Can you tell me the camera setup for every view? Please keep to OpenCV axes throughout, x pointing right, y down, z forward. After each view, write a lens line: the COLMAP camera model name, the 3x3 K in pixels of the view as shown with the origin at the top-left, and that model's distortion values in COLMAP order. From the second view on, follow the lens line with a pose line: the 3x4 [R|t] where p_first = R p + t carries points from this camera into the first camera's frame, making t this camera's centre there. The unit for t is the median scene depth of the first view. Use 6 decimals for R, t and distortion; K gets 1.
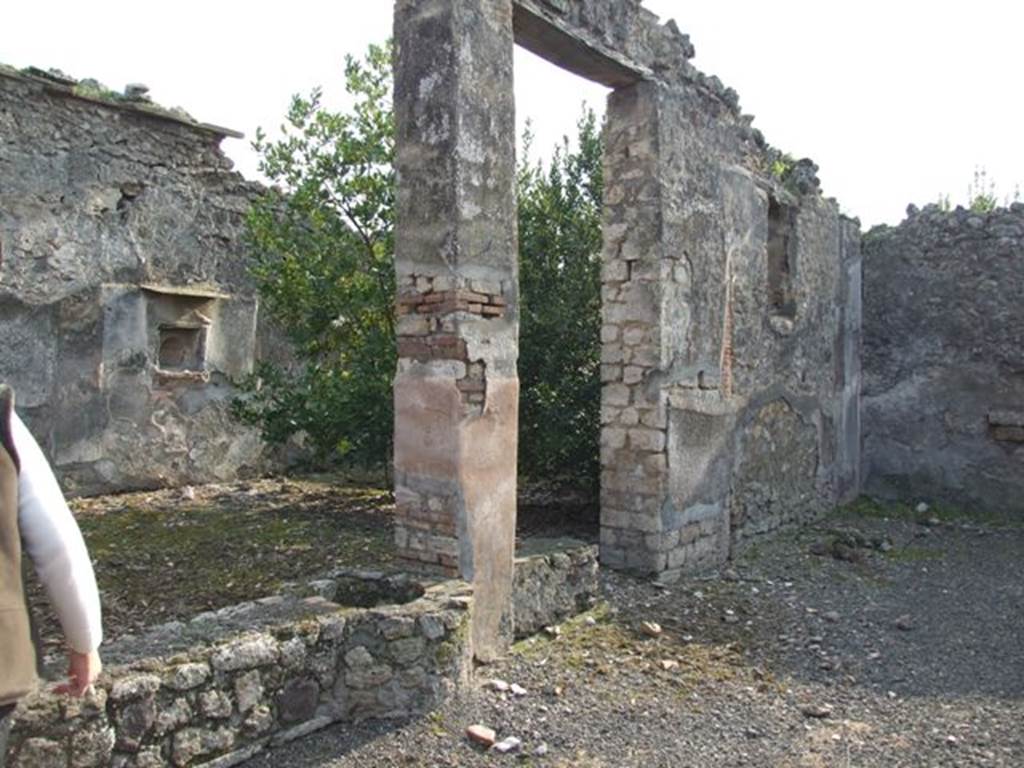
lens RADIAL K [[825.8, 0, 513.4], [0, 825.8, 374.9], [0, 0, 1]] dist [-0.054490, 0.087626]
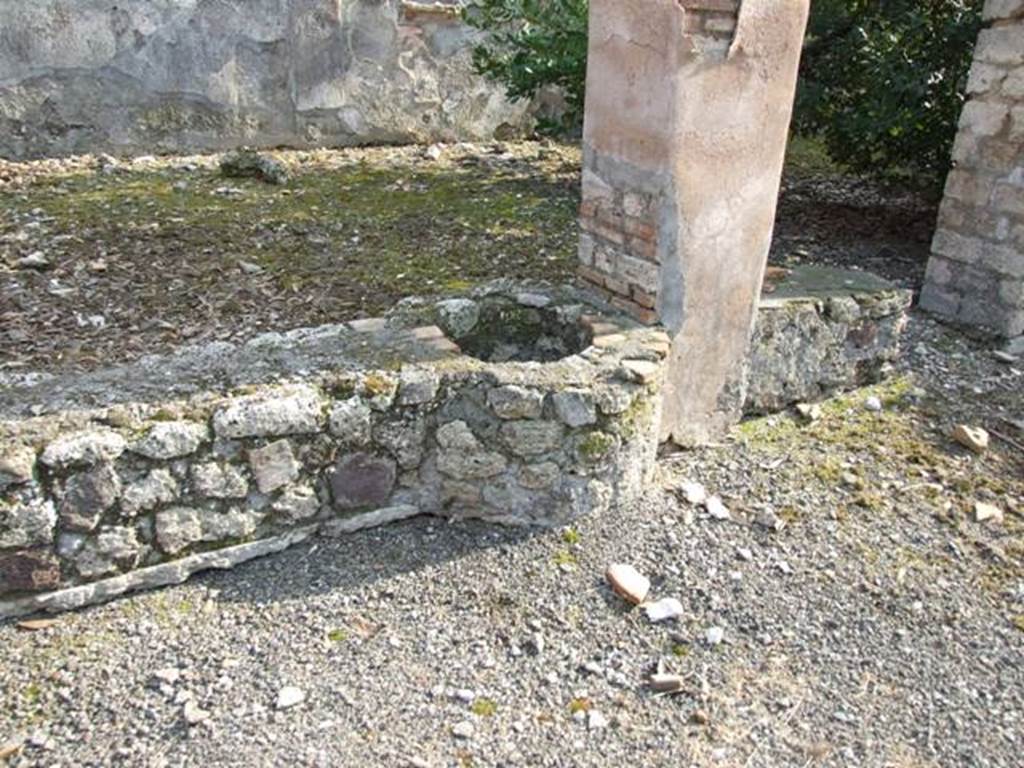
lens RADIAL K [[822.2, 0, 516.1], [0, 822.2, 365.8], [0, 0, 1]] dist [-0.060605, 0.055852]
pose [[0.919946, 0.171399, -0.352593, 0.046050], [-0.024922, 0.923117, 0.383711, 0.024093], [0.391253, -0.344205, 0.853489, 0.287165]]
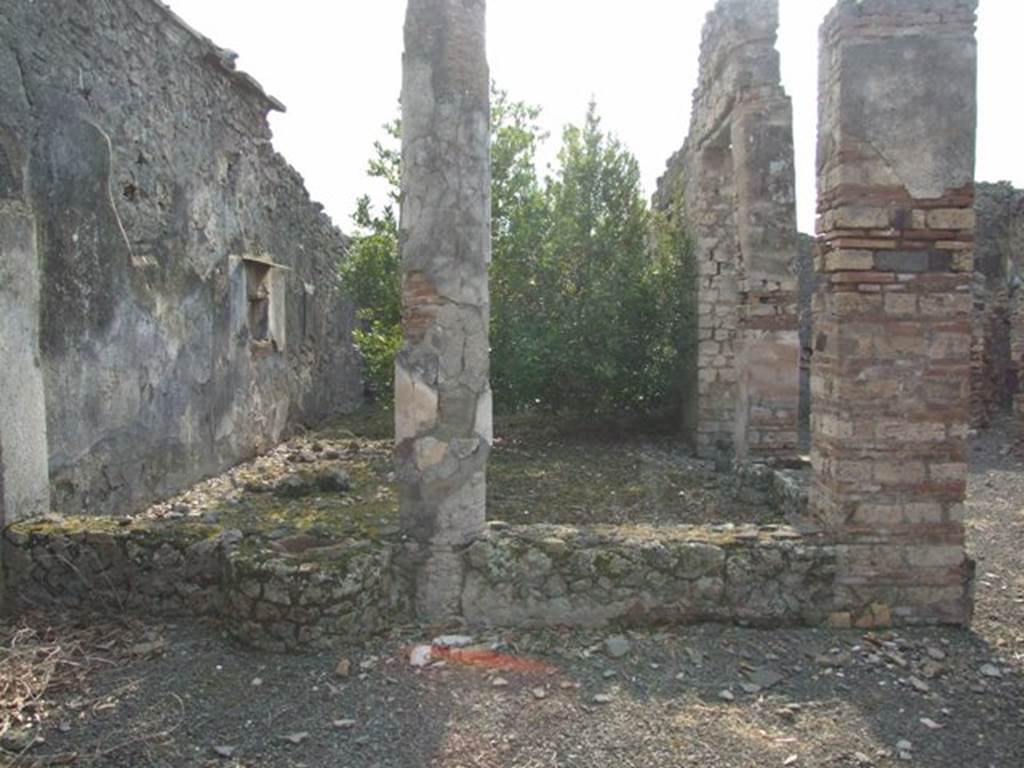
lens RADIAL K [[822.2, 0, 516.1], [0, 822.2, 365.8], [0, 0, 1]] dist [-0.060605, 0.055852]
pose [[0.784592, -0.050366, 0.617964, -1.142221], [0.017989, 0.998125, 0.058511, -0.040128], [-0.619752, -0.034790, 0.784026, 0.011271]]
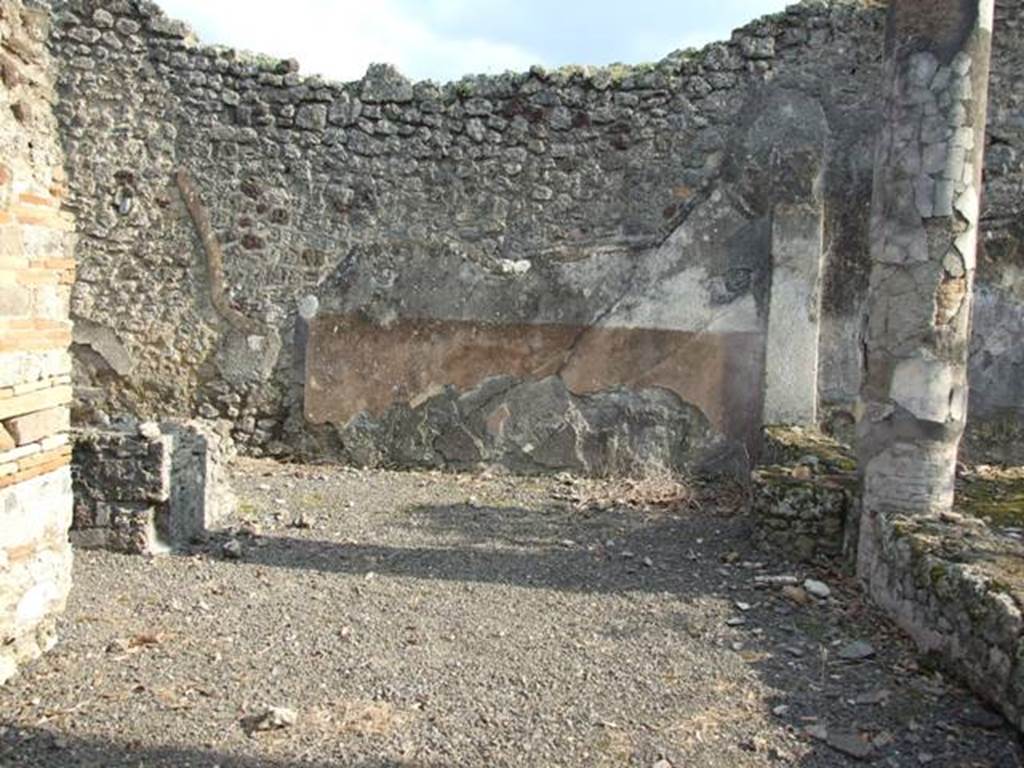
lens RADIAL K [[822.2, 0, 516.1], [0, 822.2, 365.8], [0, 0, 1]] dist [-0.060605, 0.055852]
pose [[0.590491, 0.061278, -0.804714, -0.339600], [-0.016567, 0.997823, 0.063826, -0.004435], [0.806874, -0.024357, 0.590221, -0.057355]]
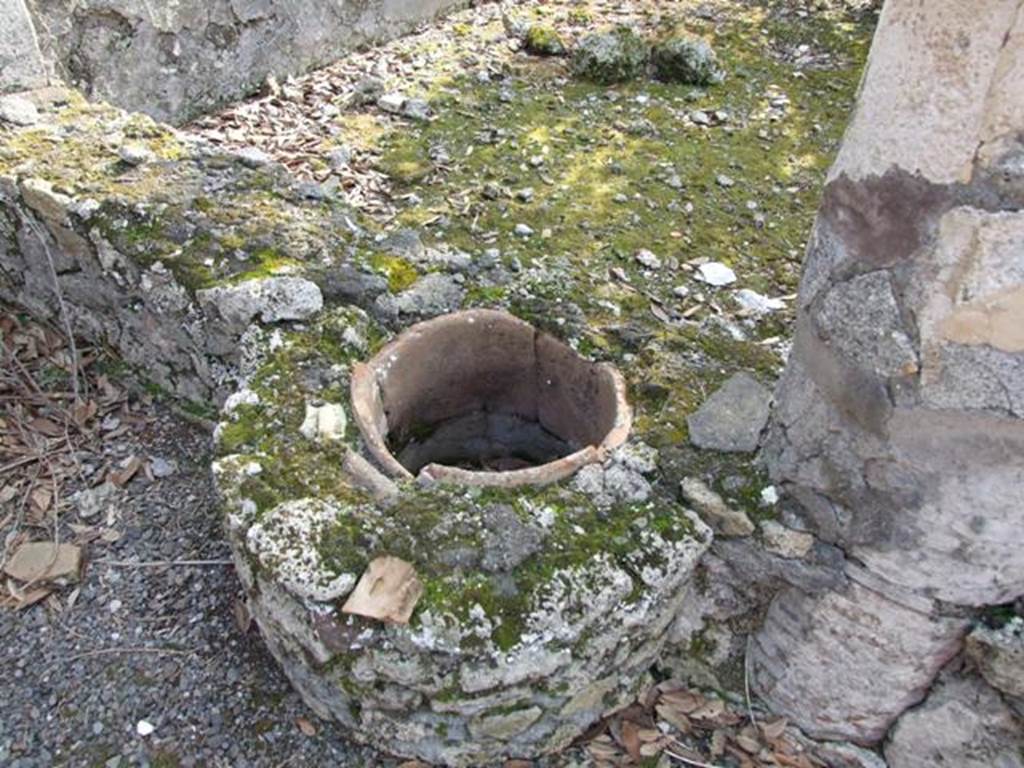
lens RADIAL K [[822.2, 0, 516.1], [0, 822.2, 365.8], [0, 0, 1]] dist [-0.060605, 0.055852]
pose [[0.981888, -0.077993, 0.172665, -0.864207], [-0.046001, 0.785933, 0.616599, 0.005239], [-0.183793, -0.613373, 0.768110, 0.529639]]
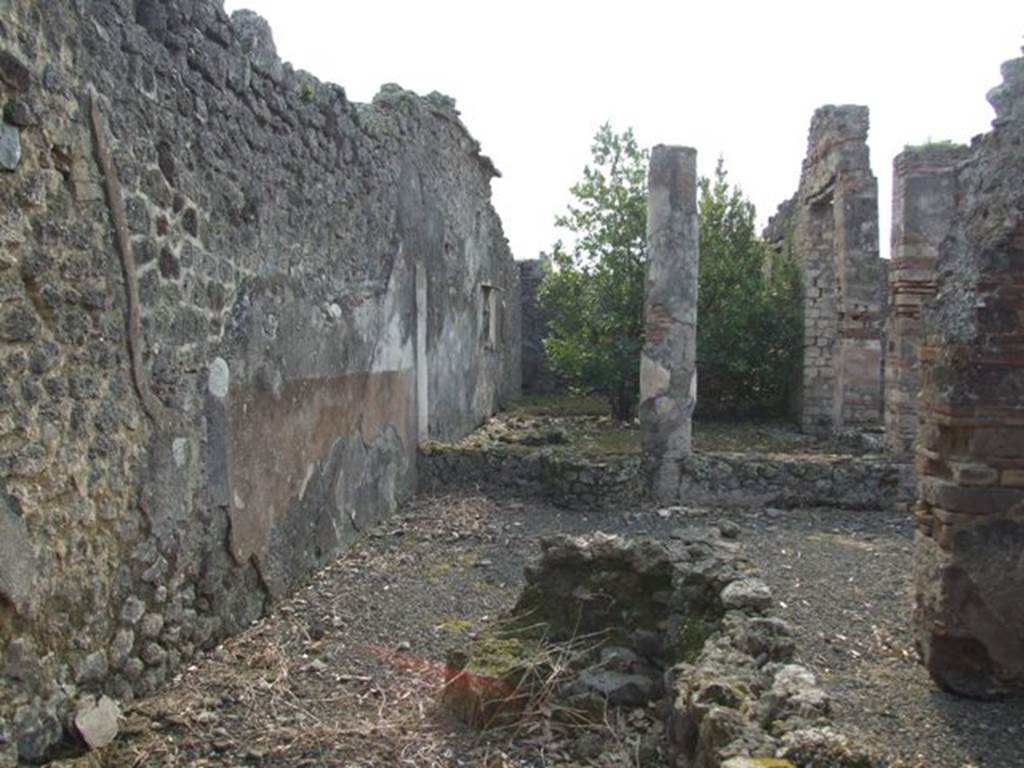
lens RADIAL K [[822.2, 0, 516.1], [0, 822.2, 365.8], [0, 0, 1]] dist [-0.060605, 0.055852]
pose [[0.840415, -0.034908, 0.540817, -1.660370], [0.008685, 0.998663, 0.050964, -0.053470], [-0.541873, -0.038134, 0.839595, -0.338589]]
